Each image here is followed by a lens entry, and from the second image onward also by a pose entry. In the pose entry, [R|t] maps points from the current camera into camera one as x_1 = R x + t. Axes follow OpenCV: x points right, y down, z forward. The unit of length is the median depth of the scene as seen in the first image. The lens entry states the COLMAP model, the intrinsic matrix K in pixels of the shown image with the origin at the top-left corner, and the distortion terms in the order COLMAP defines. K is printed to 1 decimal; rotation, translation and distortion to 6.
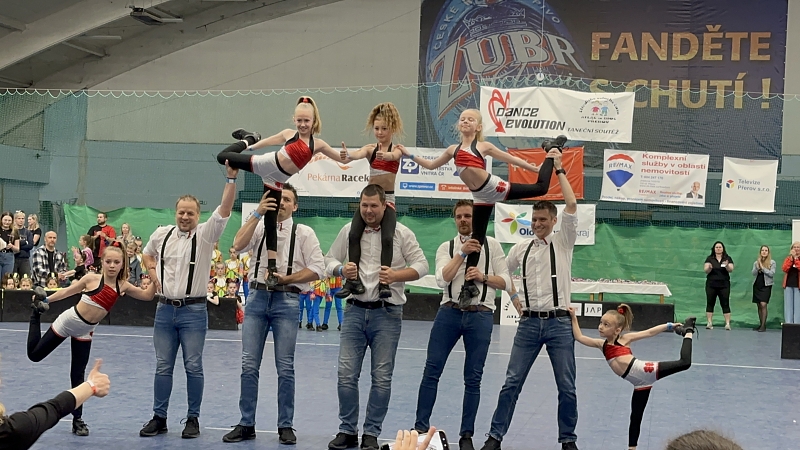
lens RADIAL K [[1421.1, 0, 420.3], [0, 1421.1, 243.8], [0, 0, 1]] dist [0.185753, 0.000000]
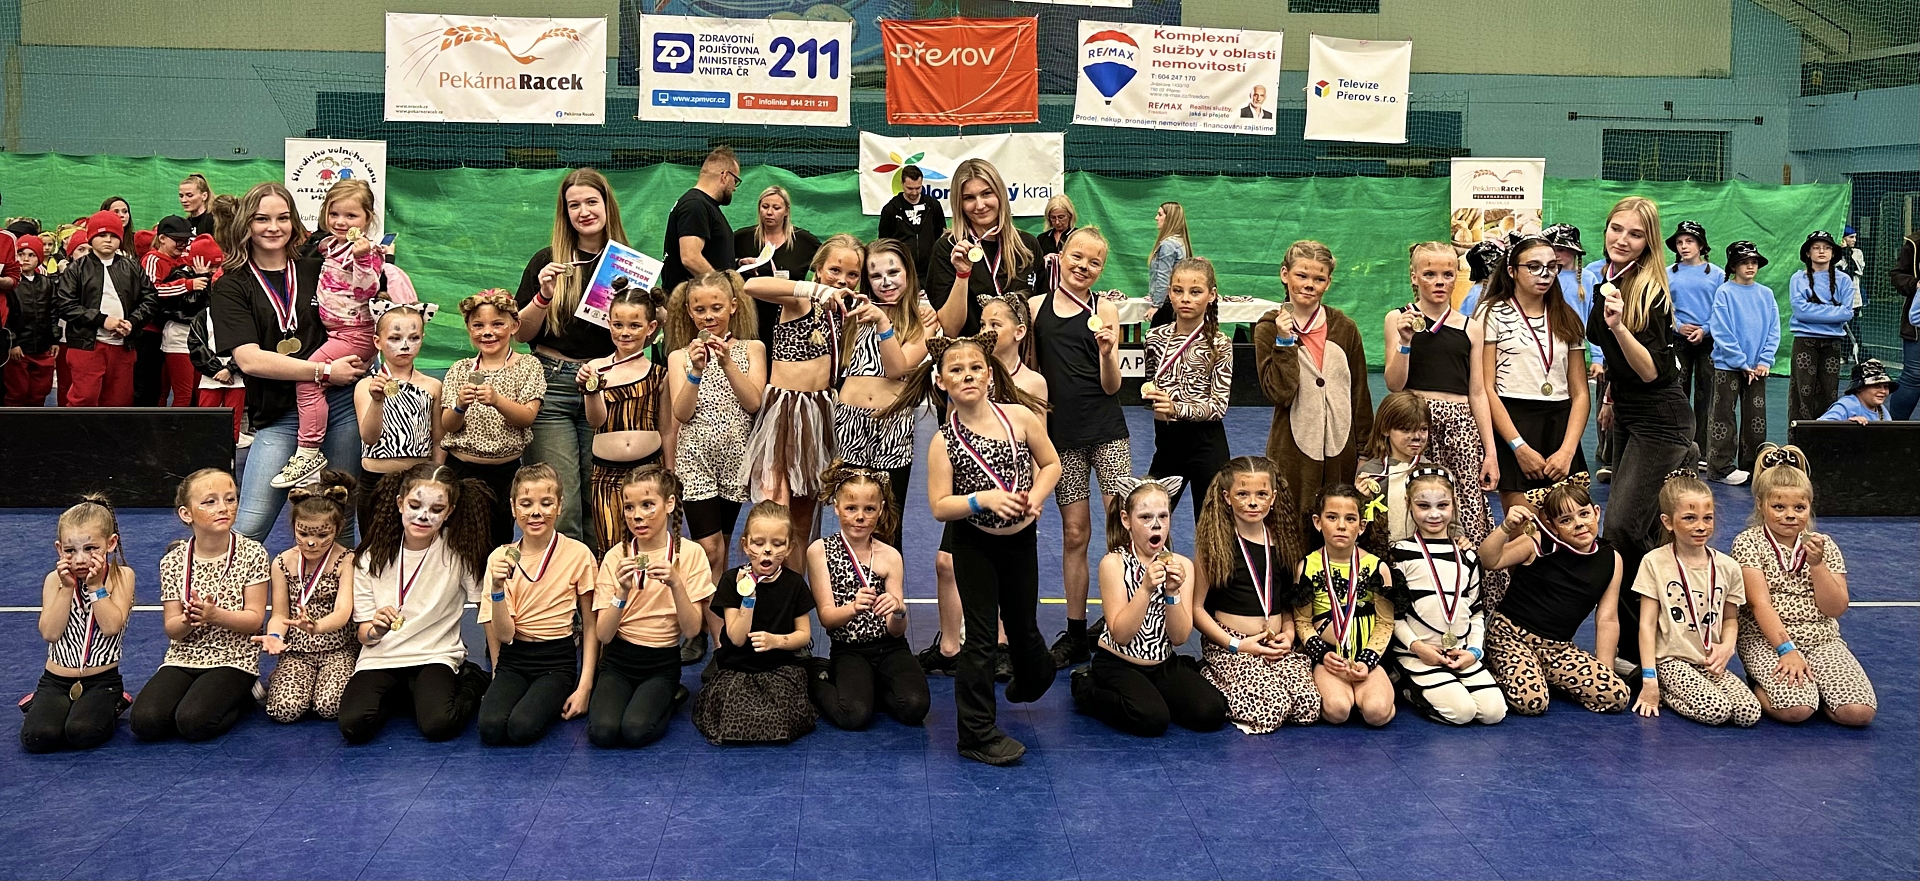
lens RADIAL K [[1607.0, 0, 984.9], [0, 1607.0, 197.0], [0, 0, 1]] dist [0.098888, -0.027088]
pose [[0.968208, -0.020615, 0.249294, -0.041610], [0.021357, 0.999772, -0.000272, -0.005868], [-0.249232, 0.005588, 0.968428, 0.461809]]
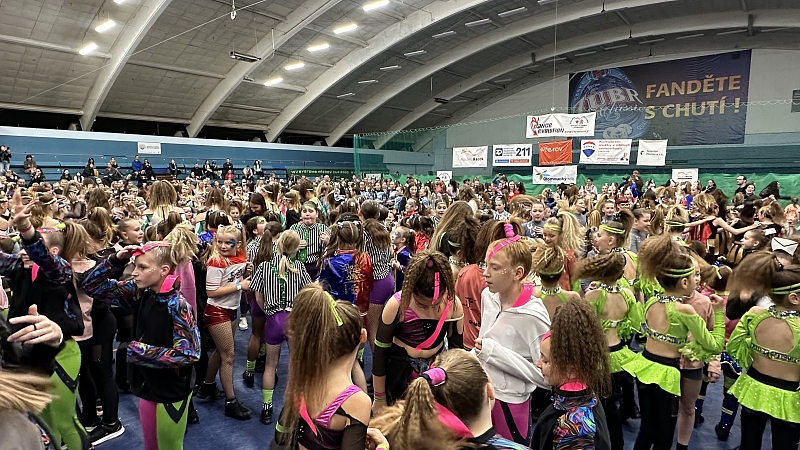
lens RADIAL K [[483.5, 0, 398.6], [0, 483.5, 230.5], [0, 0, 1]] dist [0.006561, -0.000175]
pose [[0.874501, 0.017787, -0.484697, 0.241598], [0.030888, 0.995256, 0.092252, -0.004952], [0.484038, -0.095646, 0.869804, 0.202235]]
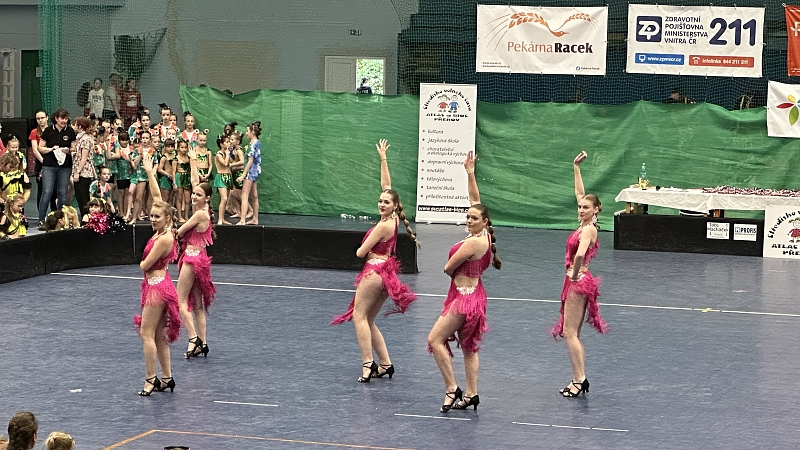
lens RADIAL K [[2937.7, 0, 403.4], [0, 2937.7, 220.4], [0, 0, 1]] dist [0.442353, 0.000000]
pose [[0.991722, -0.004646, -0.128318, 0.061165], [0.014708, 0.996878, 0.077571, -0.077078], [0.127557, -0.078816, 0.988695, -0.507219]]
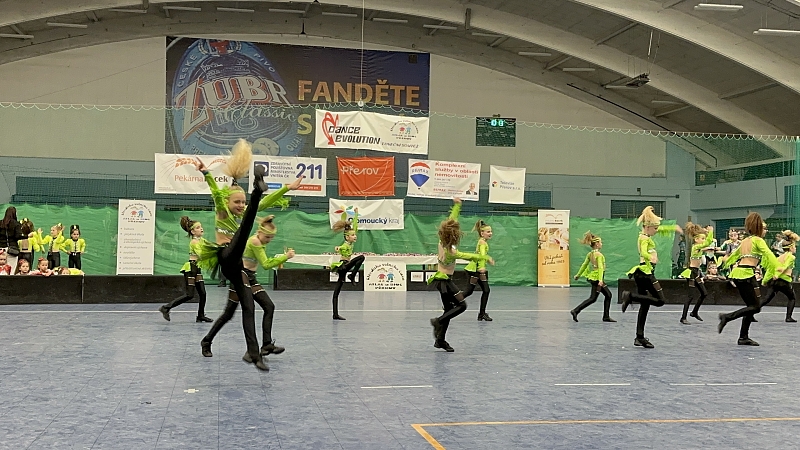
lens RADIAL K [[966.0, 0, 434.8], [0, 966.0, 224.8], [0, 0, 1]] dist [0.105709, 0.000000]
pose [[0.918255, -0.014087, 0.395738, -0.208905], [0.019738, 0.999753, -0.010210, 0.006279], [-0.395497, 0.017186, 0.918307, 0.145122]]
